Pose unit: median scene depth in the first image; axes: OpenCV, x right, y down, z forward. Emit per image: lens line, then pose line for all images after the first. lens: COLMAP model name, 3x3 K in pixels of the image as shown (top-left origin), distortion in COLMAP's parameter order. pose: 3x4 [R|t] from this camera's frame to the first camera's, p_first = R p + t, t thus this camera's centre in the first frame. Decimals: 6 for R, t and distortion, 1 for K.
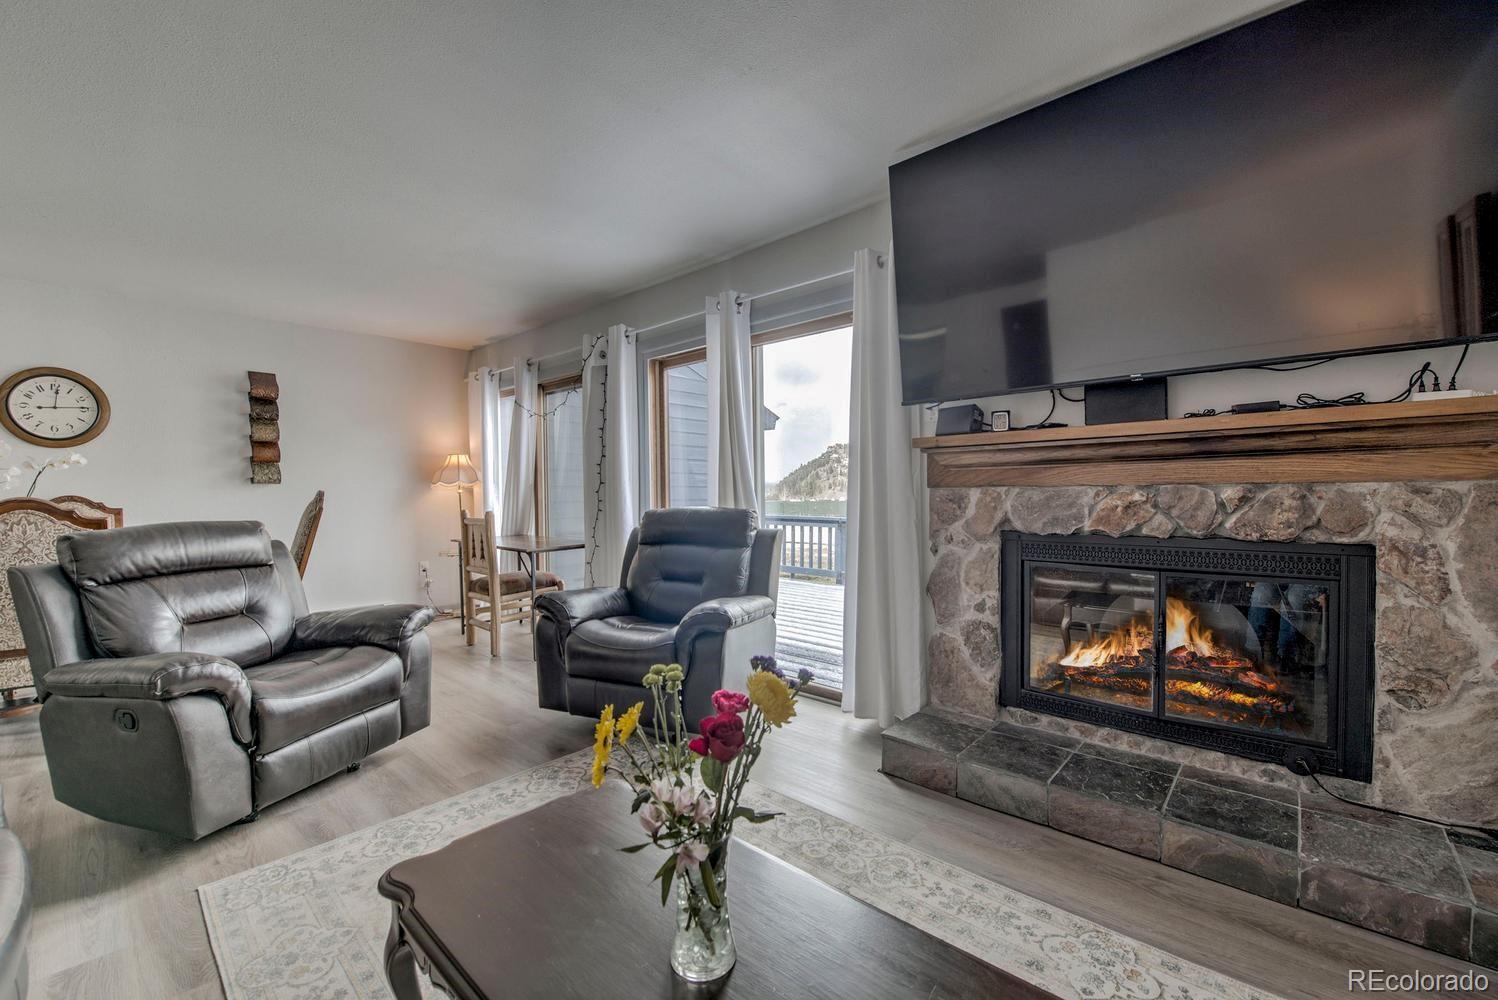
lens RADIAL K [[621.1, 0, 737.8], [0, 621.1, 494.0], [0, 0, 1]] dist [-0.001707, -0.000127]
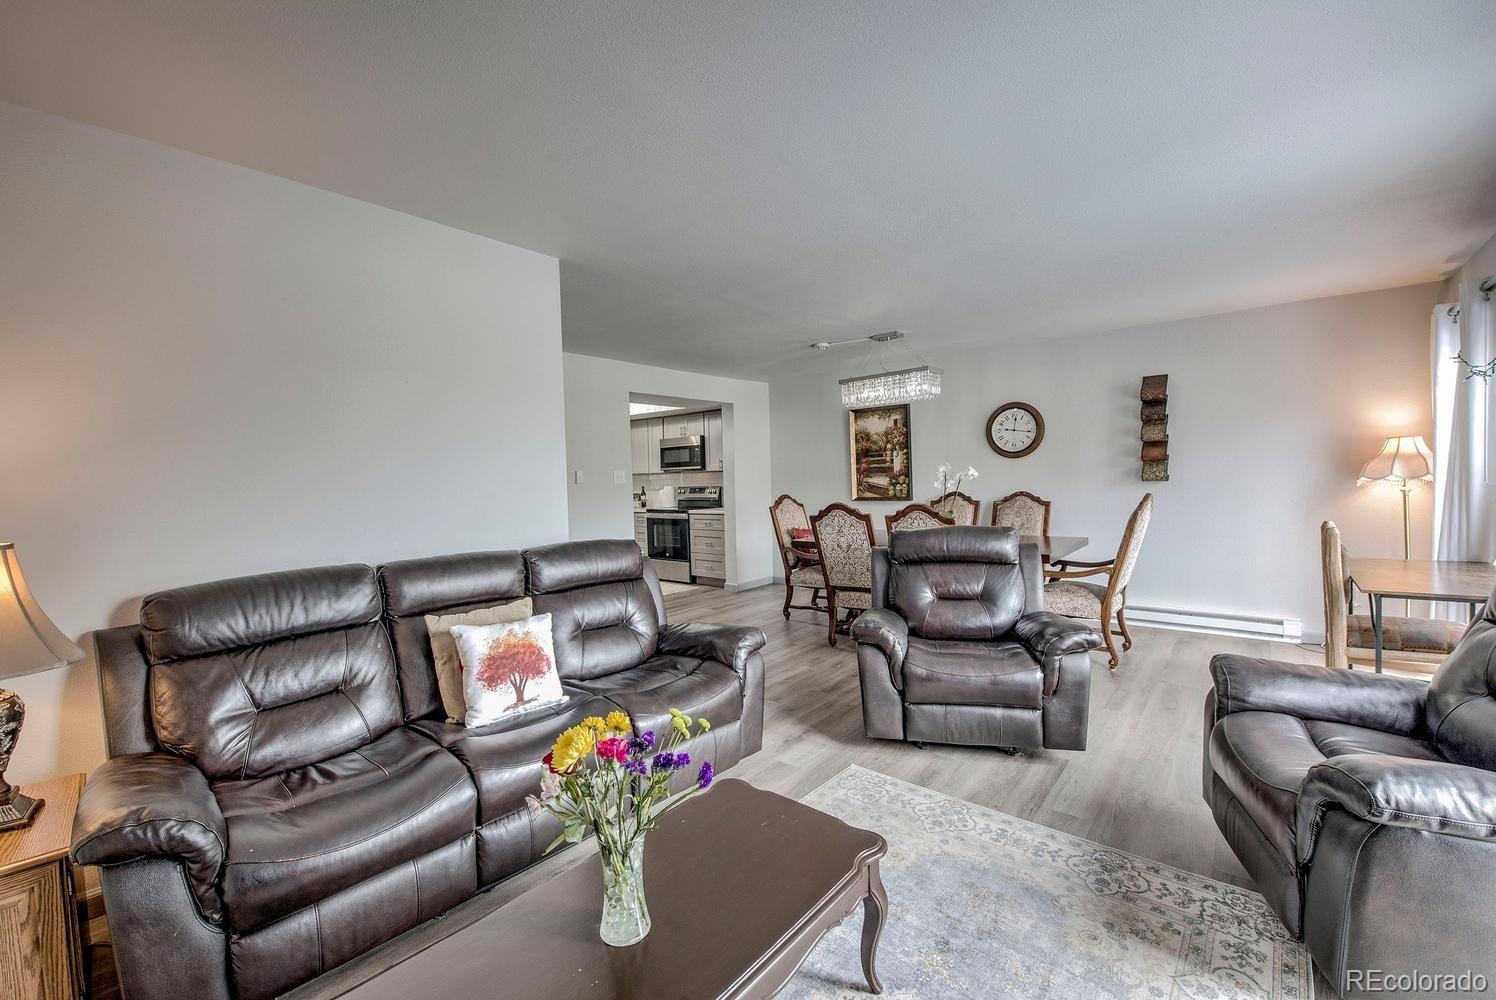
lens RADIAL K [[620.2, 0, 736.8], [0, 620.2, 494.0], [0, 0, 1]] dist [-0.001707, -0.000127]
pose [[0.039424, 0.035417, -0.998595, 0.443738], [0.020067, 0.999142, 0.036228, -0.079971], [0.999021, -0.021467, 0.038680, 0.422273]]
